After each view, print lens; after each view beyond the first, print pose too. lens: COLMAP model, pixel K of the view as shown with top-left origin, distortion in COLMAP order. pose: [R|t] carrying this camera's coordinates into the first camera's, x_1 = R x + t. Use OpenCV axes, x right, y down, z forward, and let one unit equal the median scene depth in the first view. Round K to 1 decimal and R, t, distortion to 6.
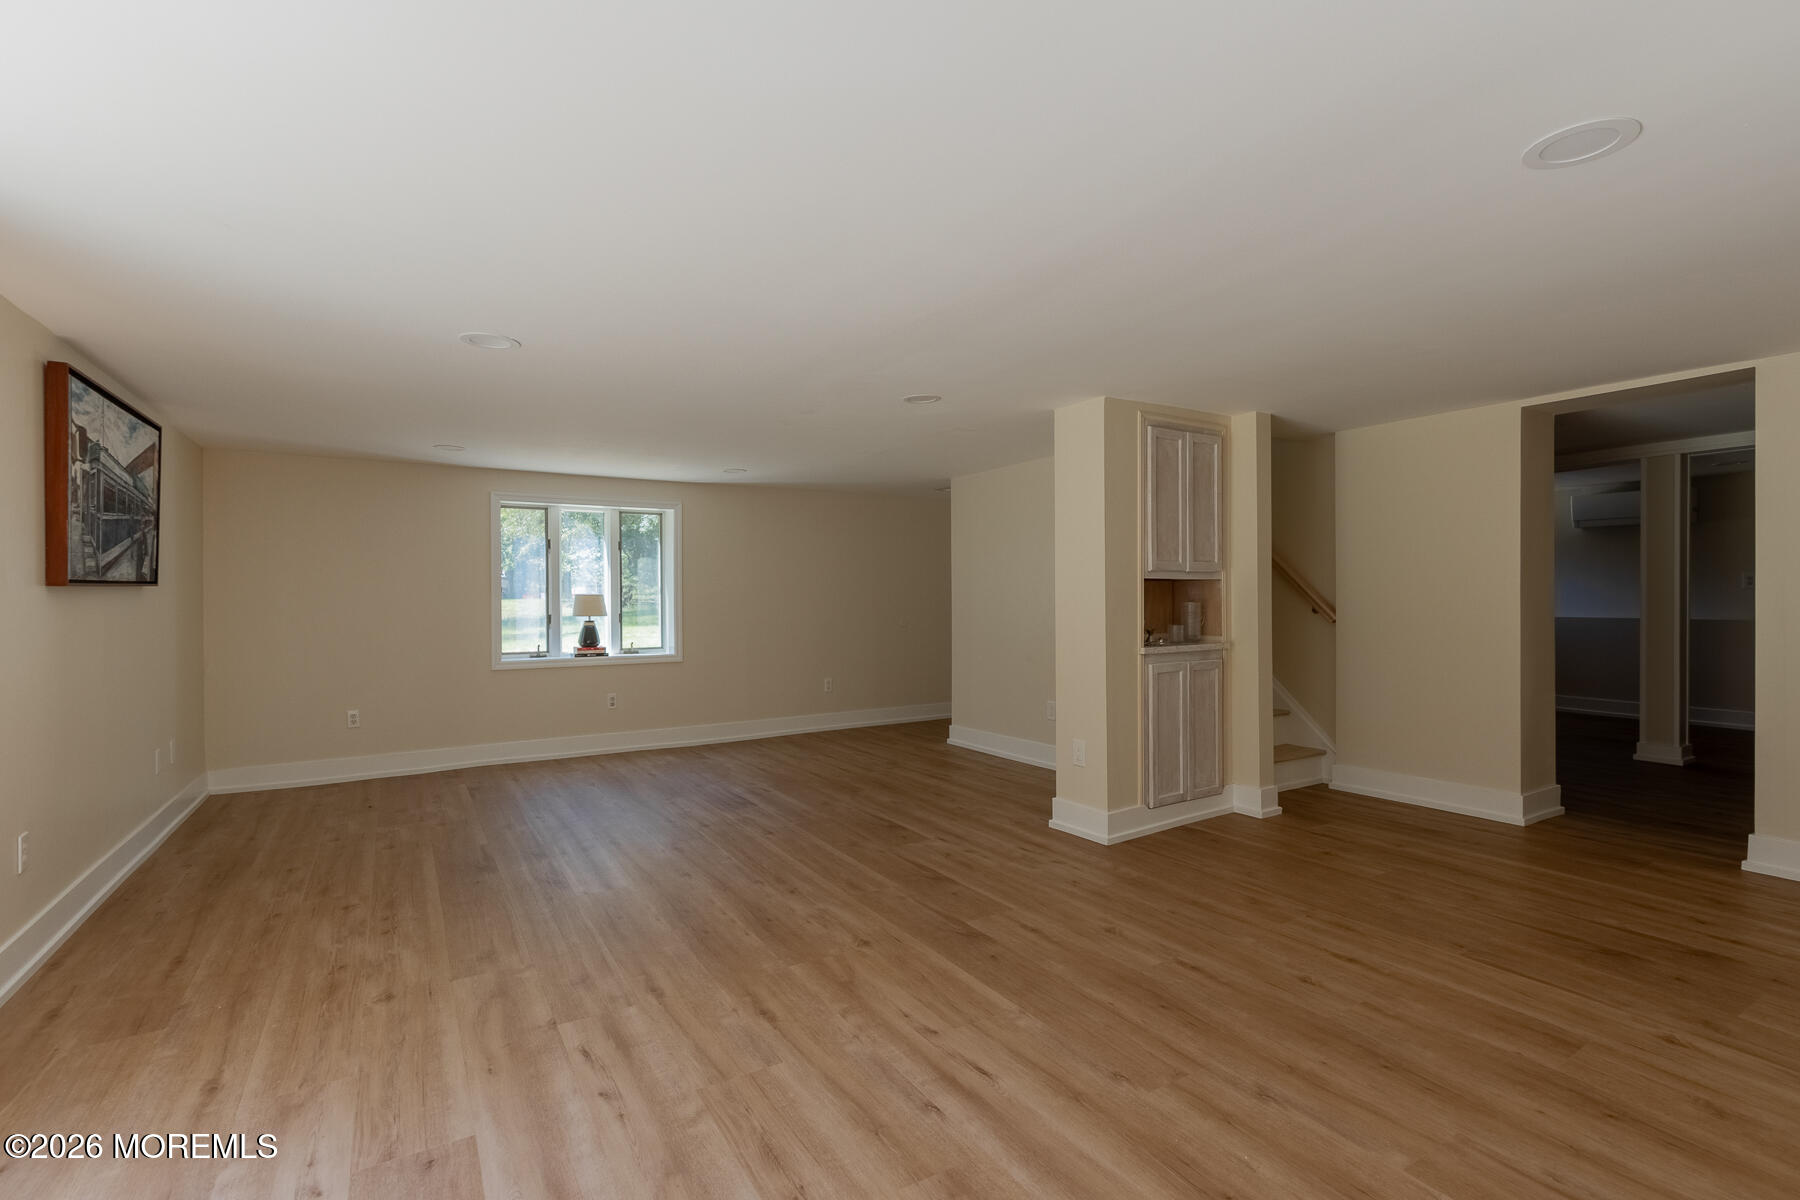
lens RADIAL K [[830.1, 0, 903.5], [0, 830.1, 597.0], [0, 0, 1]] dist [0.009939, -0.002382]
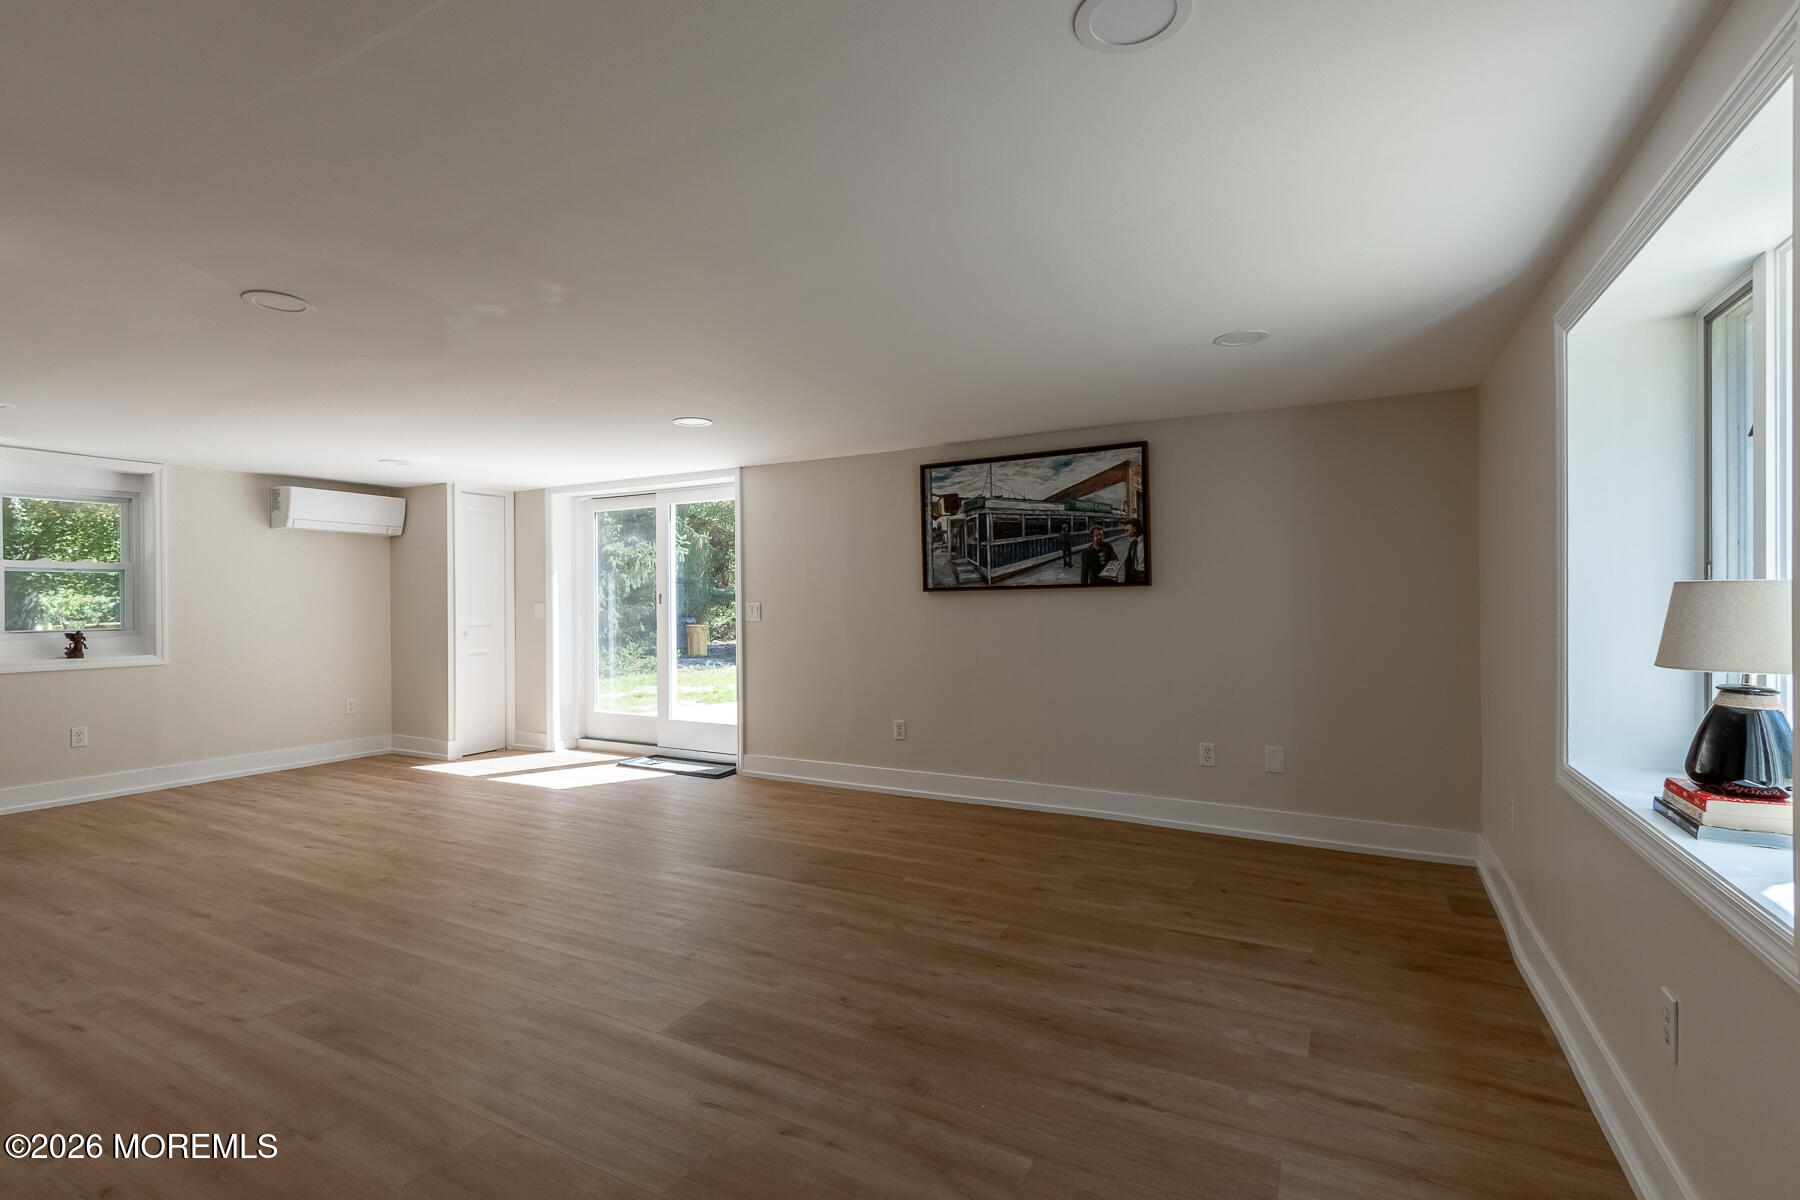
lens RADIAL K [[830.1, 0, 916.2], [0, 830.1, 597.0], [0, 0, 1]] dist [0.009939, -0.002382]
pose [[-0.857999, 0.010517, -0.513543, -0.082831], [0.011403, 0.999934, 0.001427, -0.004432], [0.513524, -0.004632, -0.858063, 2.210296]]
